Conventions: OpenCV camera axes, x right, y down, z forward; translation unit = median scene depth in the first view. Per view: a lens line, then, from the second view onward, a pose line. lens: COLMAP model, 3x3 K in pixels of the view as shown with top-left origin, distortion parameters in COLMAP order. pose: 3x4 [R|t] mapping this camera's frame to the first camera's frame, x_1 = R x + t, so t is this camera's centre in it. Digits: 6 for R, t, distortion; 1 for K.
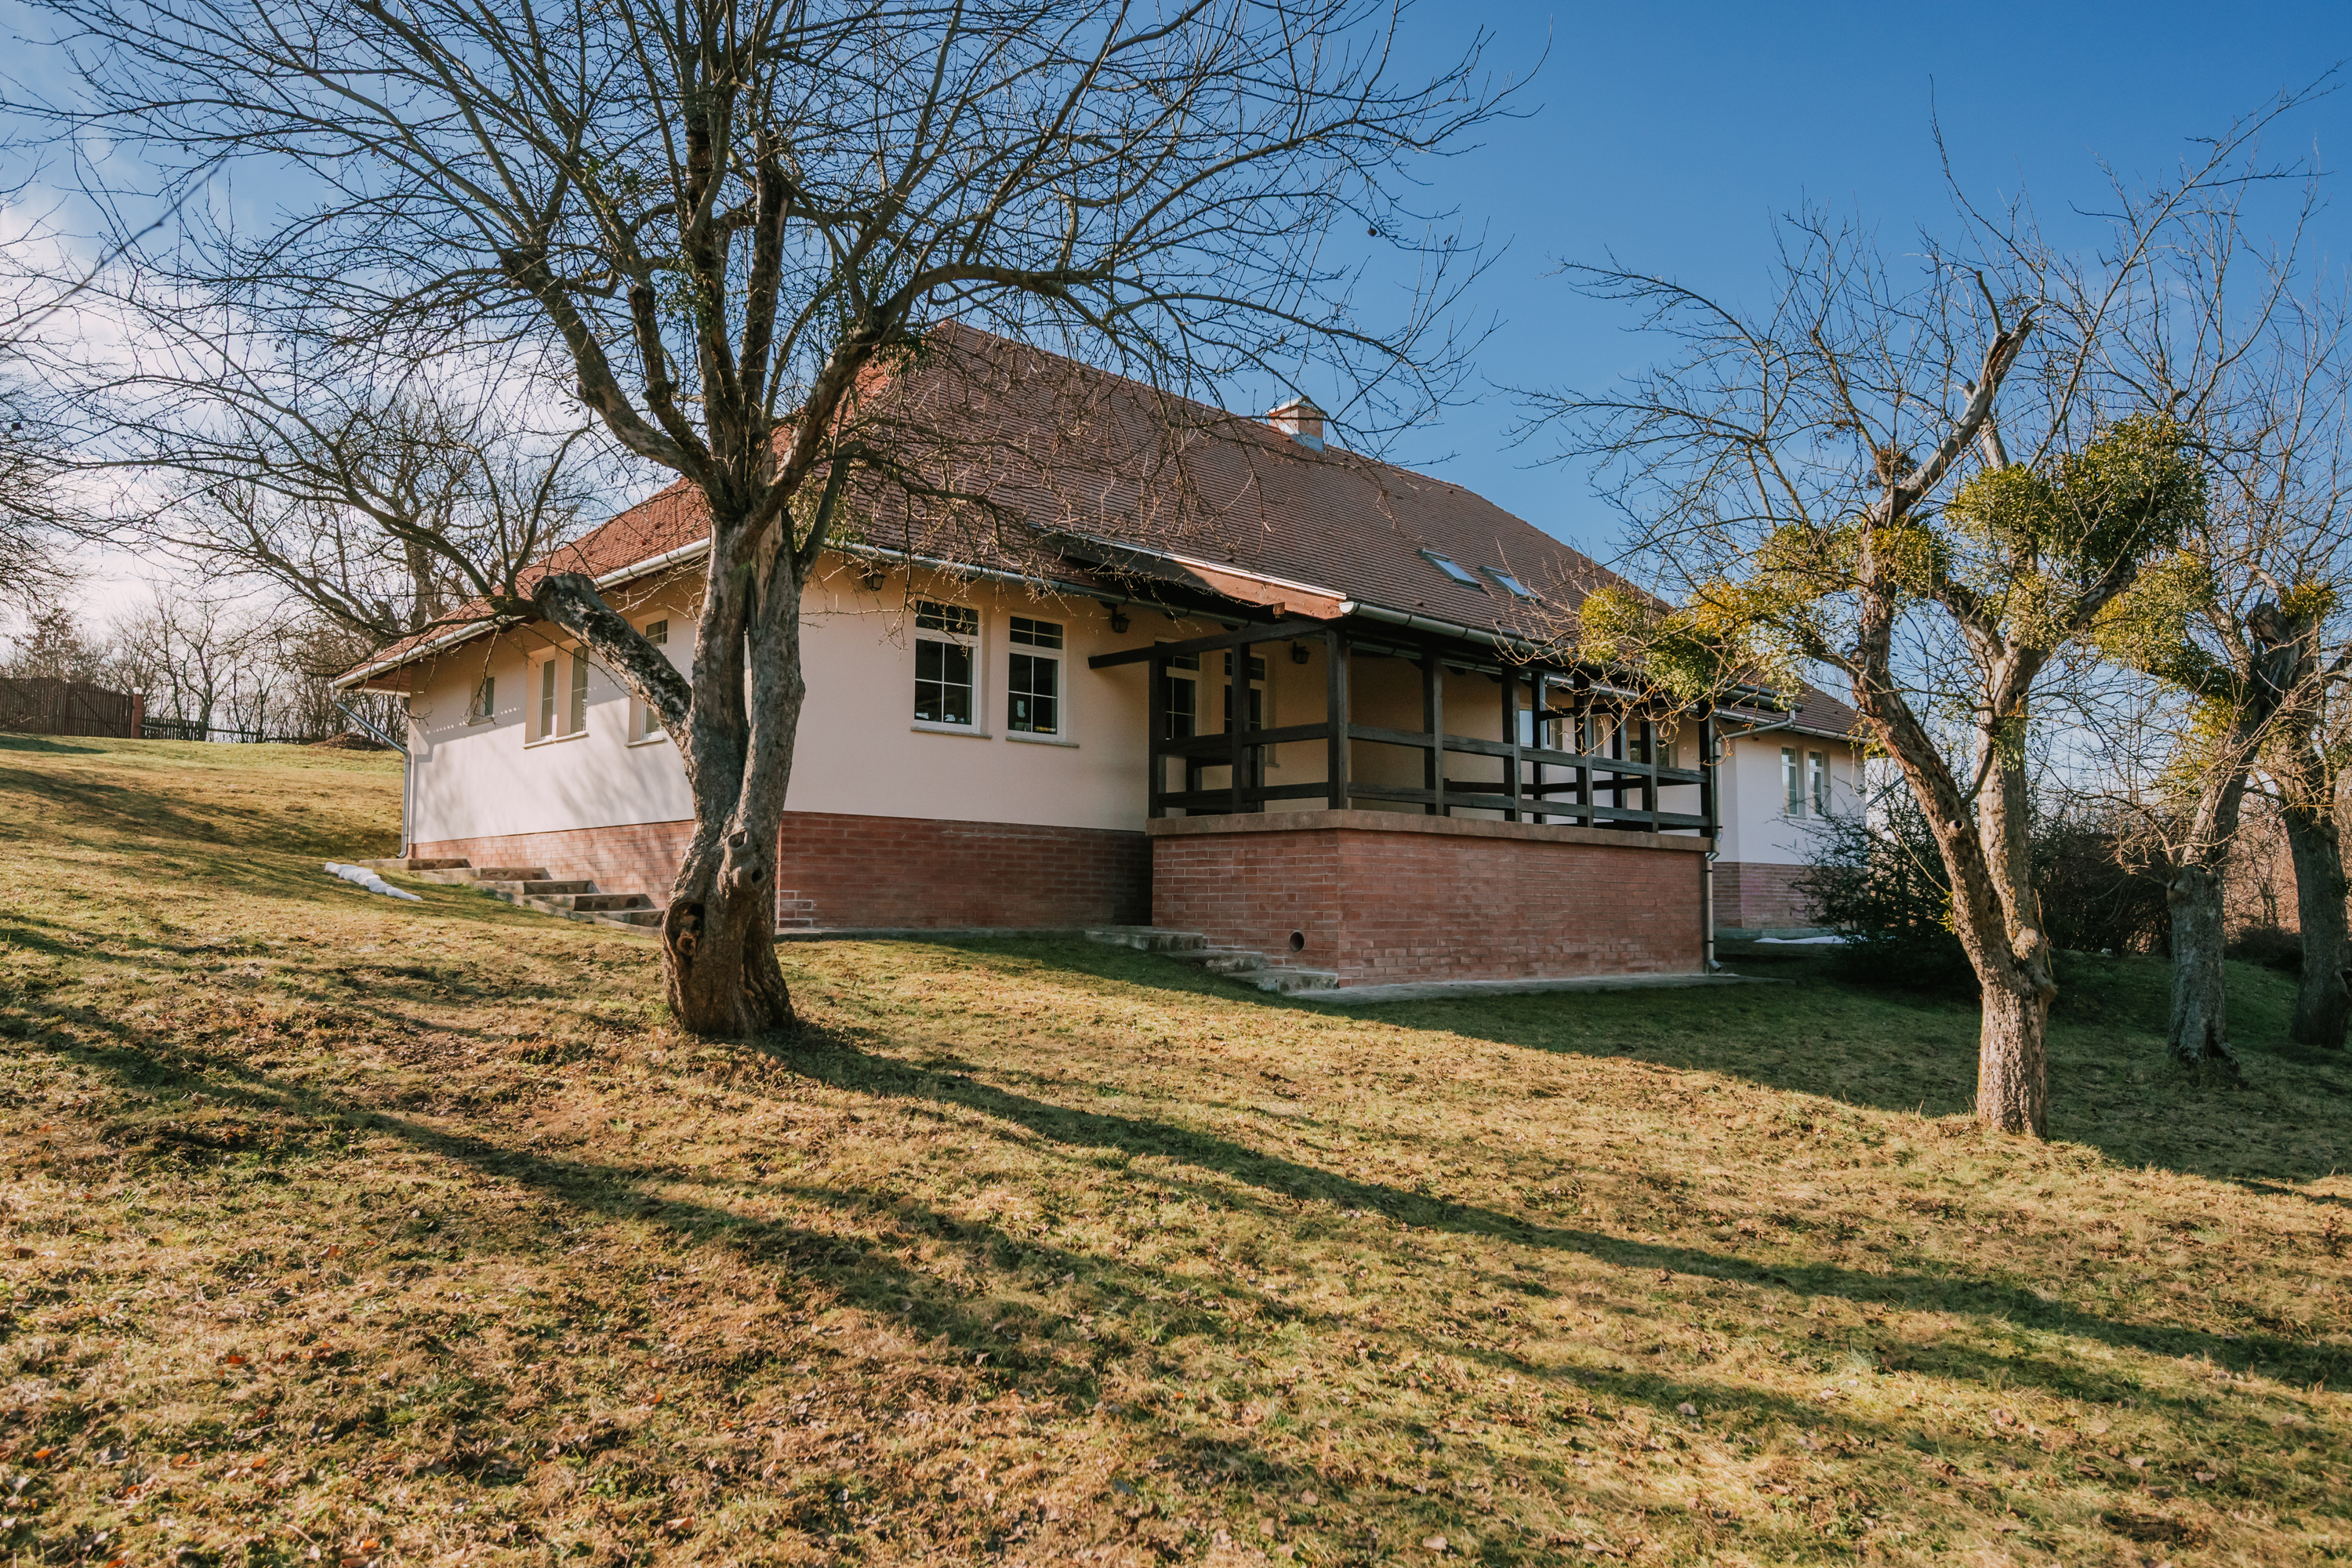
lens RADIAL K [[1489.8, 0, 1176.0], [0, 1489.8, 784.0], [0, 0, 1]] dist [-0.001687, -0.000478]
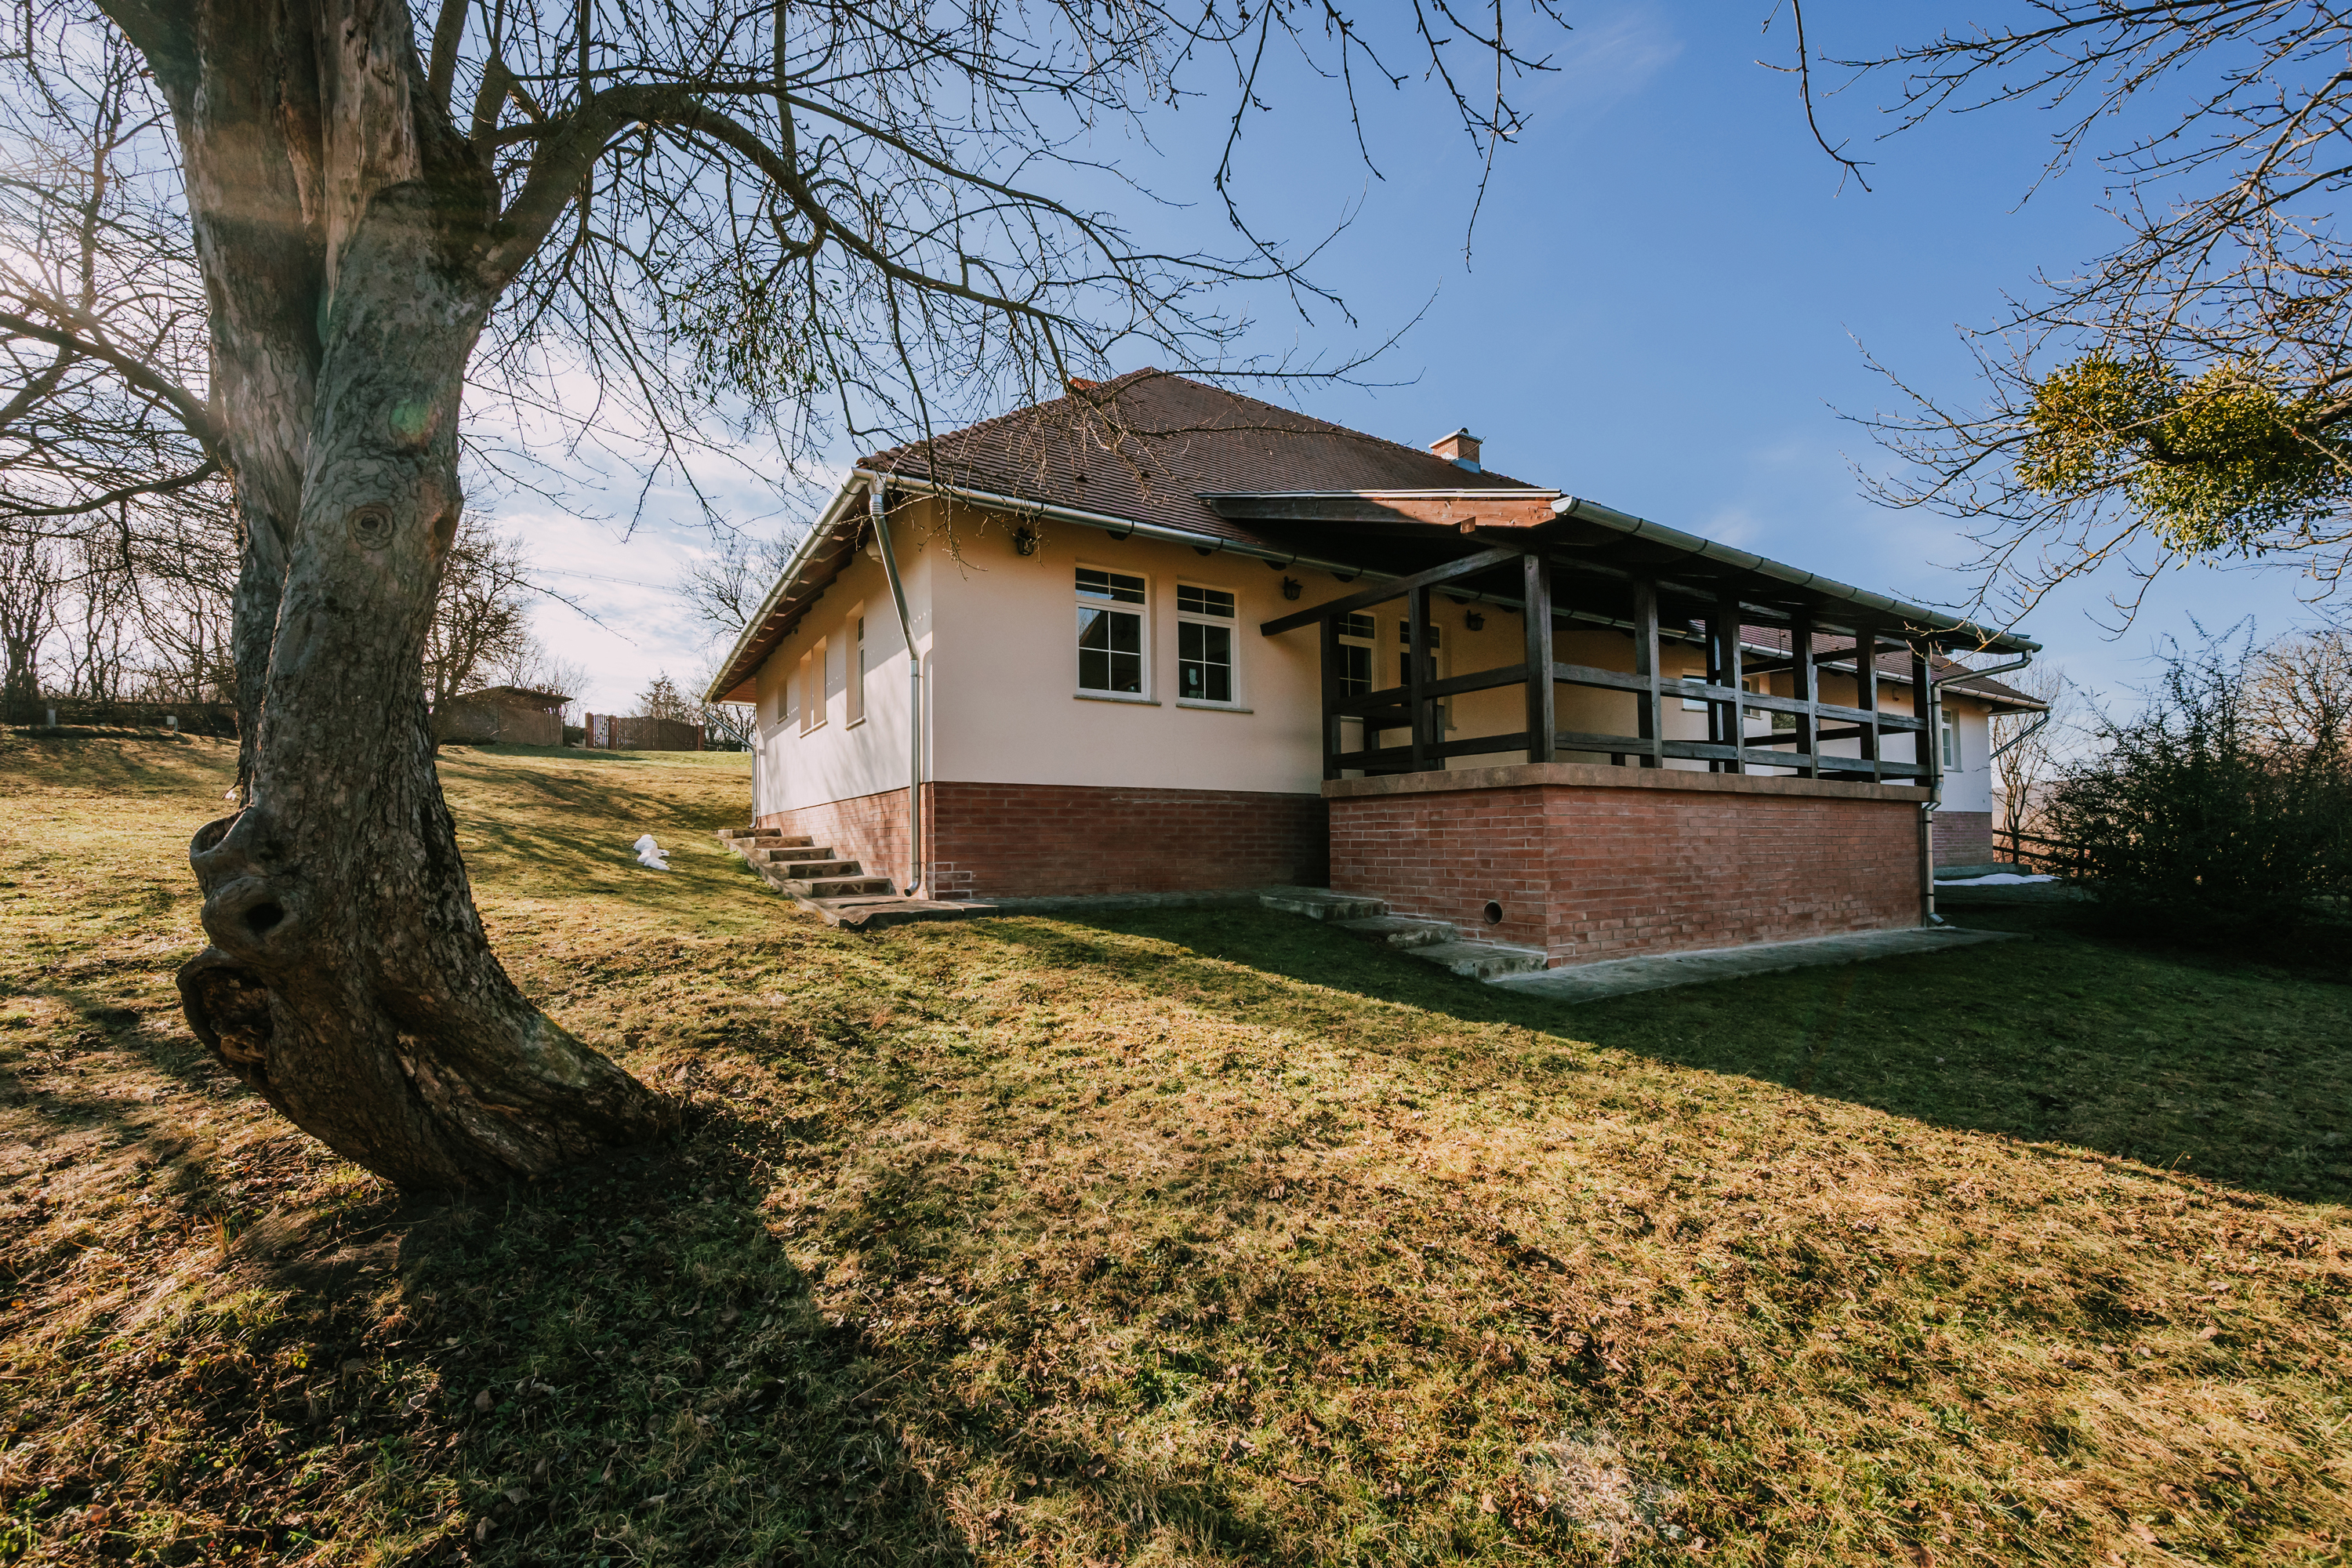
lens RADIAL K [[756.6, 0, 1167.0], [0, 756.6, 797.1], [0, 0, 1]] dist [-0.000081, 0.000008]
pose [[0.965883, -0.022961, -0.257961, 0.010415], [0.030946, 0.999158, 0.026937, 0.017381], [0.257125, -0.034001, 0.965780, 0.492635]]
